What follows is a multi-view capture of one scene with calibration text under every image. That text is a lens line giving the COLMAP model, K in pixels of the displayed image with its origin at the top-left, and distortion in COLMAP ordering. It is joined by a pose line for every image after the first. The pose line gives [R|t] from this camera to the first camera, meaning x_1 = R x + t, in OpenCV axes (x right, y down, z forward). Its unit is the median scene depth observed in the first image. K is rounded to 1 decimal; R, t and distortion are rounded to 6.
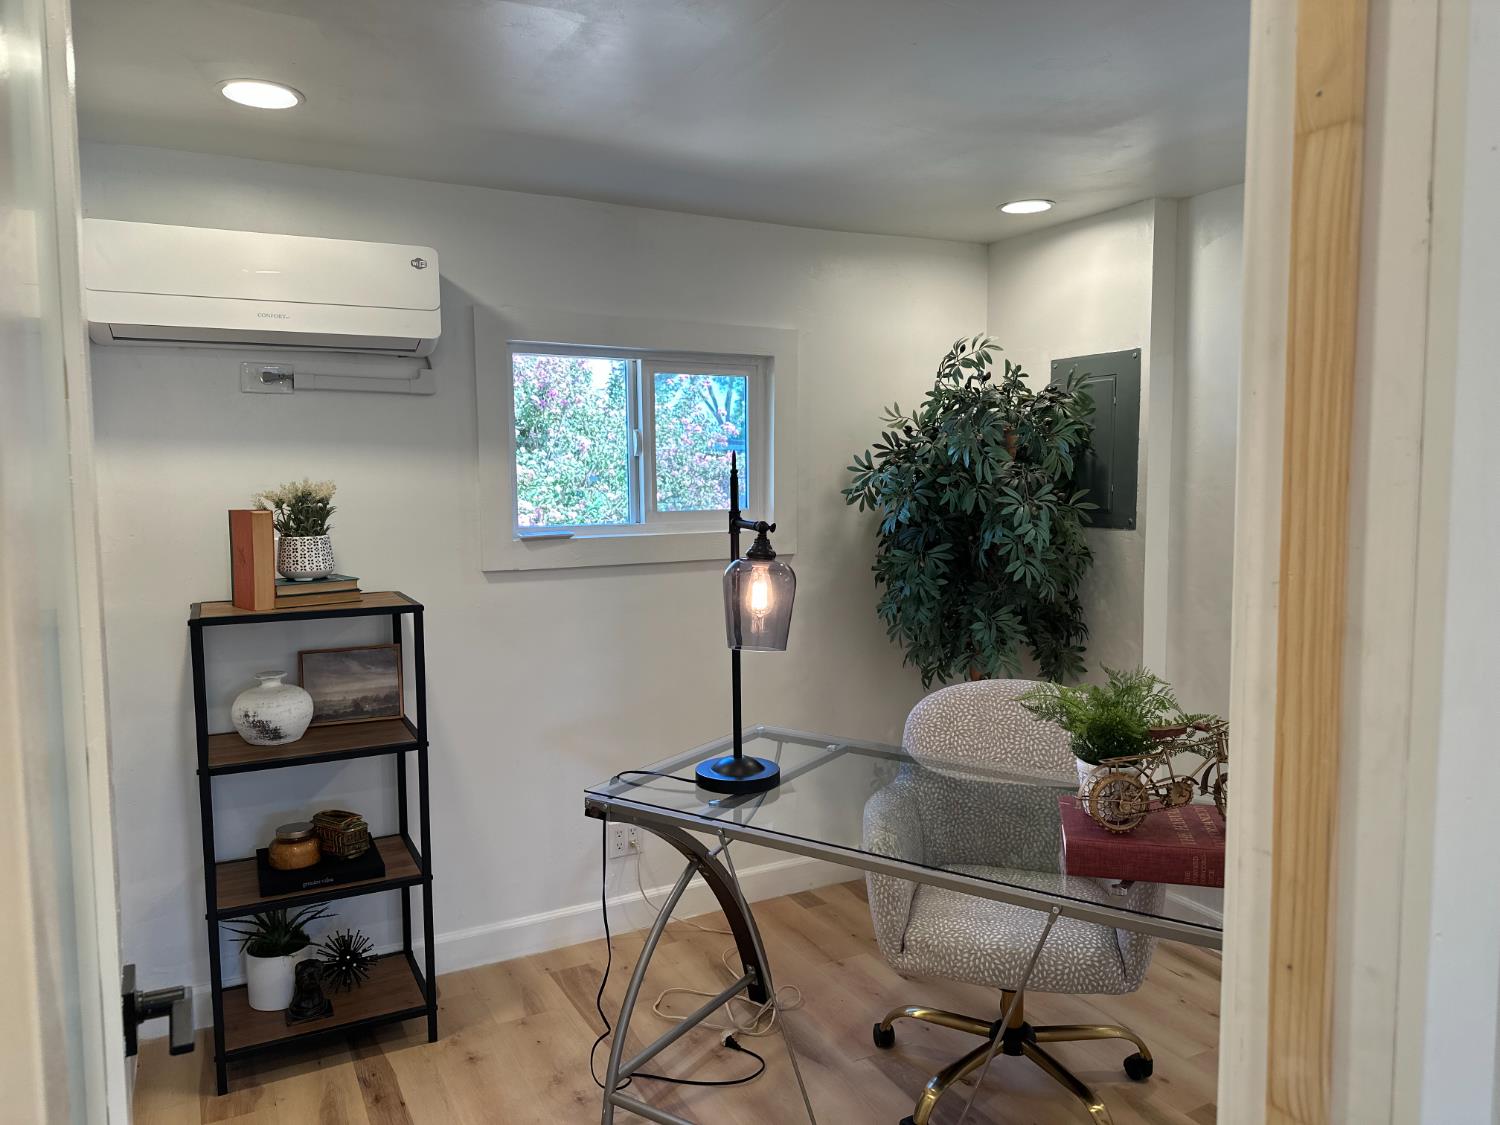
lens RADIAL K [[1054.5, 0, 751.9], [0, 1054.5, 577.2], [0, 0, 1]] dist [0.049956, -0.070540]
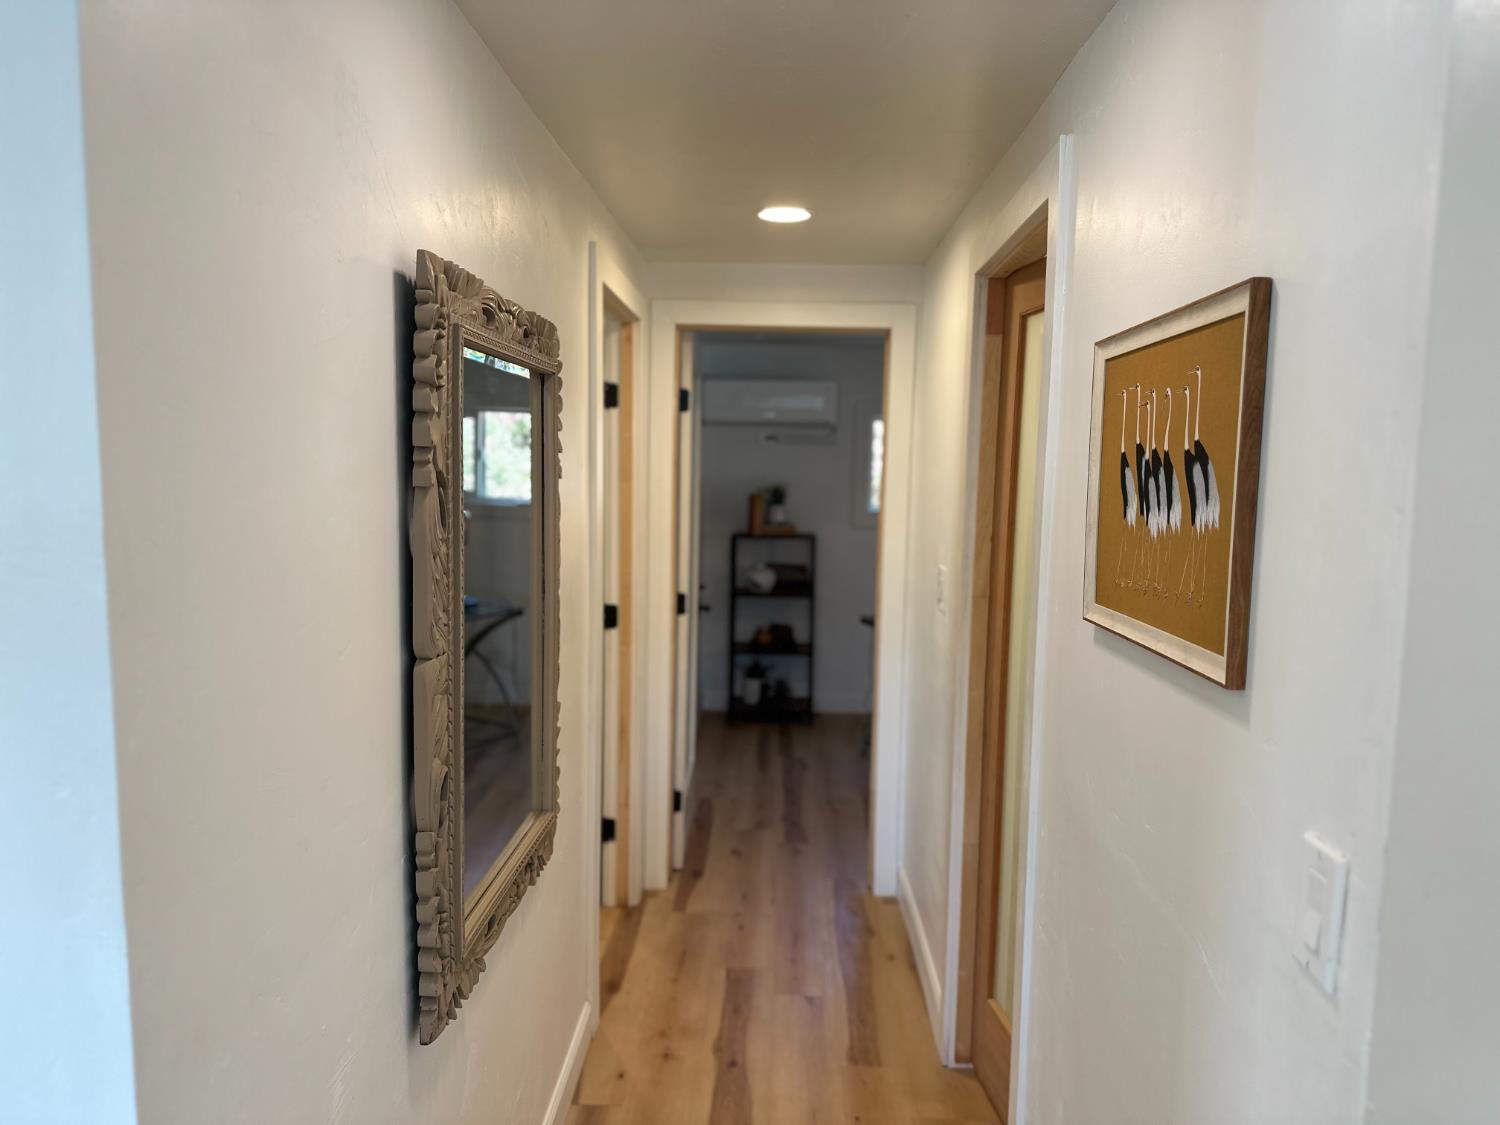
lens RADIAL K [[1054.5, 0, 747.3], [0, 1054.5, 563.0], [0, 0, 1]] dist [0.049956, -0.070540]
pose [[0.869346, 0.076629, -0.488227, 0.685959], [-0.074947, 0.996922, 0.023019, 0.041007], [0.488488, 0.016580, 0.872413, -1.093168]]
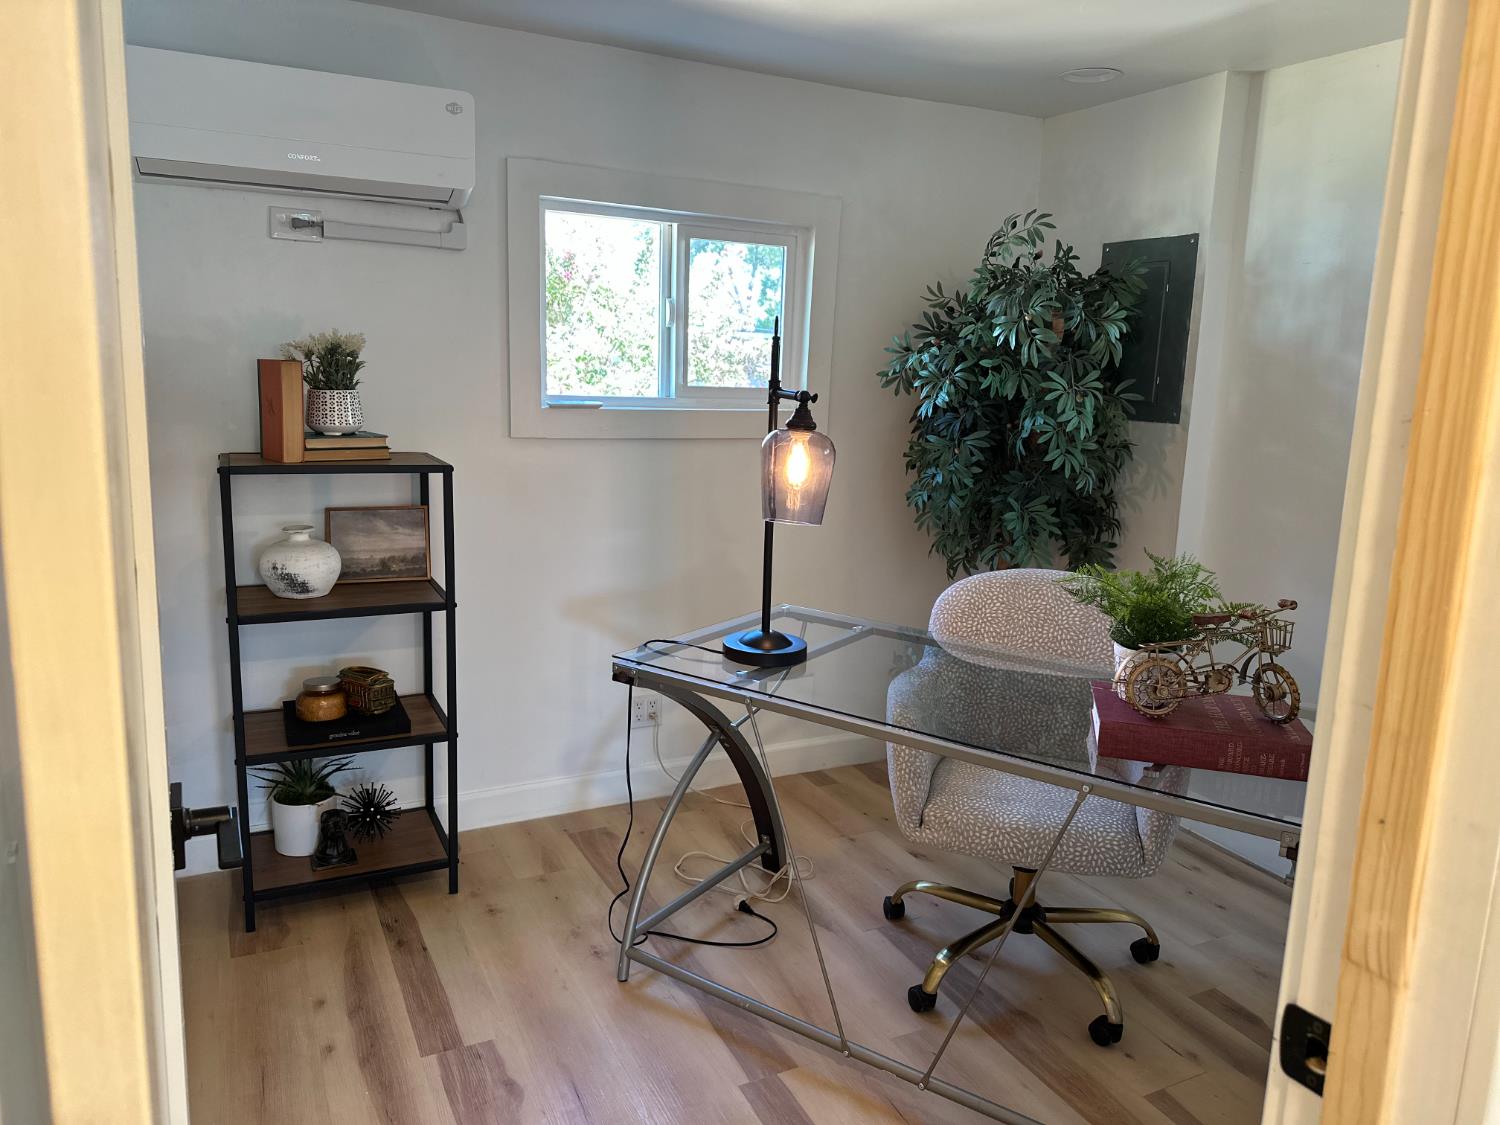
lens RADIAL K [[1054.5, 0, 744.9], [0, 1054.5, 569.6], [0, 0, 1]] dist [0.049956, -0.070540]
pose [[0.998840, 0.045978, -0.014335, -0.018871], [-0.044492, 0.994871, 0.090836, 0.020654], [0.018438, -0.090093, 0.995763, 0.012488]]
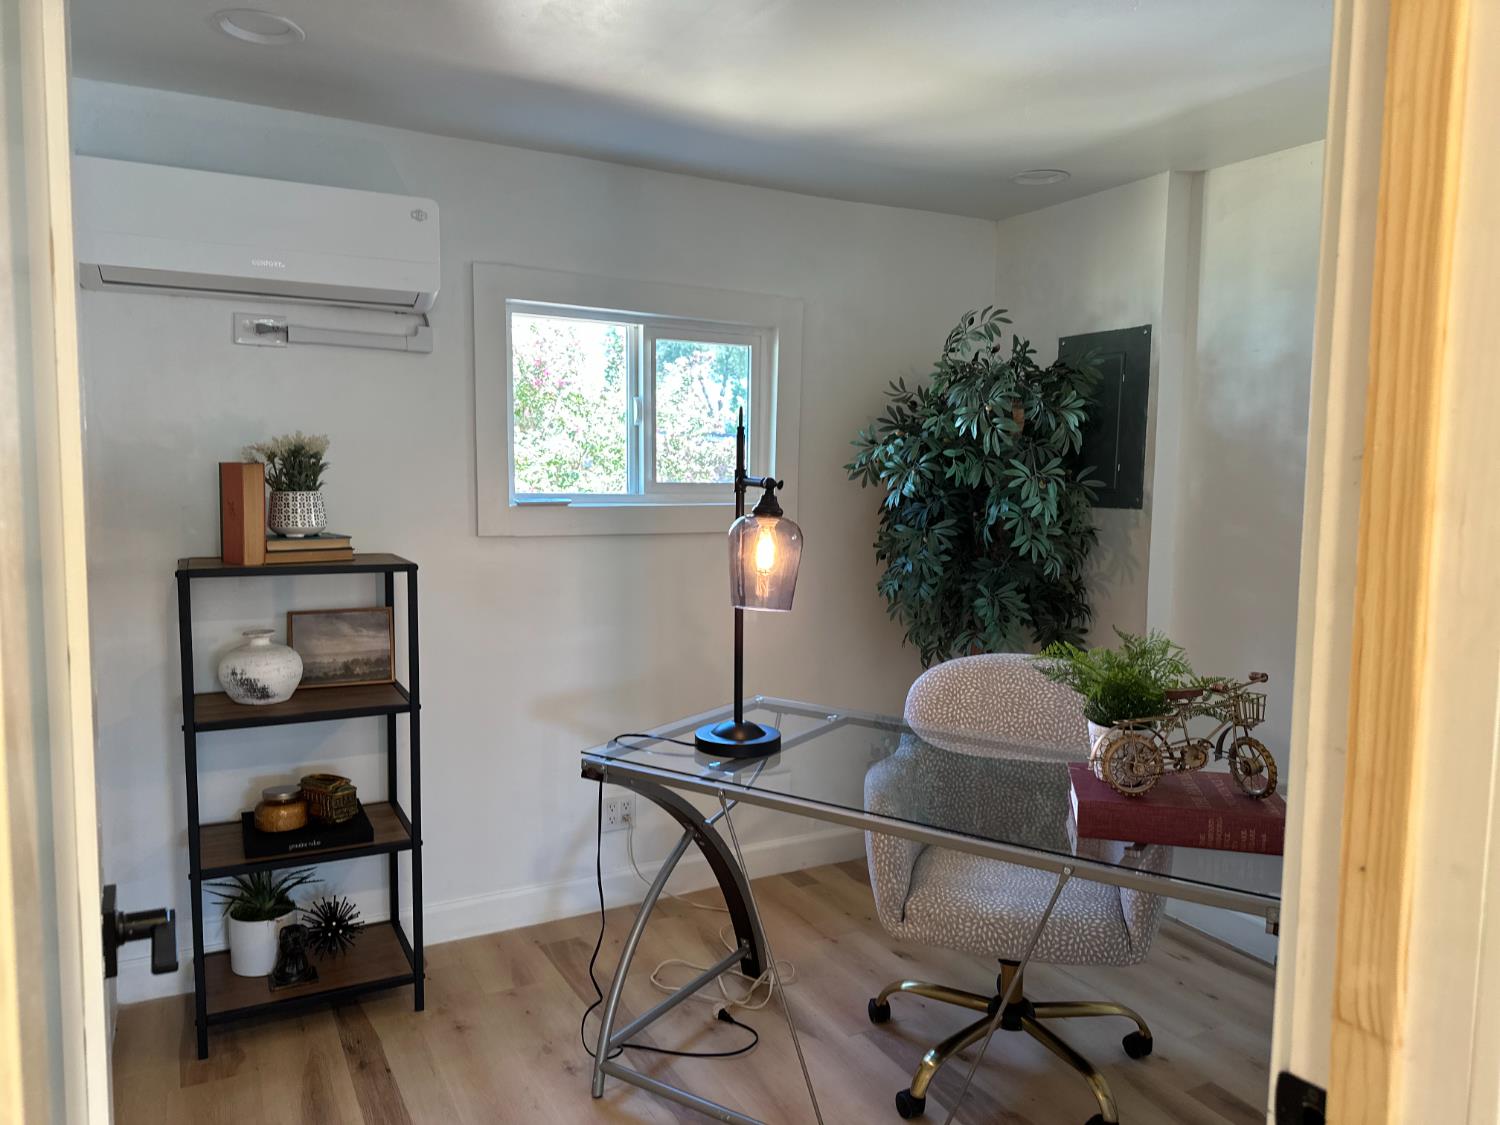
lens RADIAL K [[1054.5, 0, 751.2], [0, 1054.5, 586.6], [0, 0, 1]] dist [0.049956, -0.070540]
pose [[0.999744, 0.020146, 0.010305, -0.012272], [-0.020221, 0.999770, 0.007206, 0.033137], [-0.010158, -0.007413, 0.999921, 0.019956]]
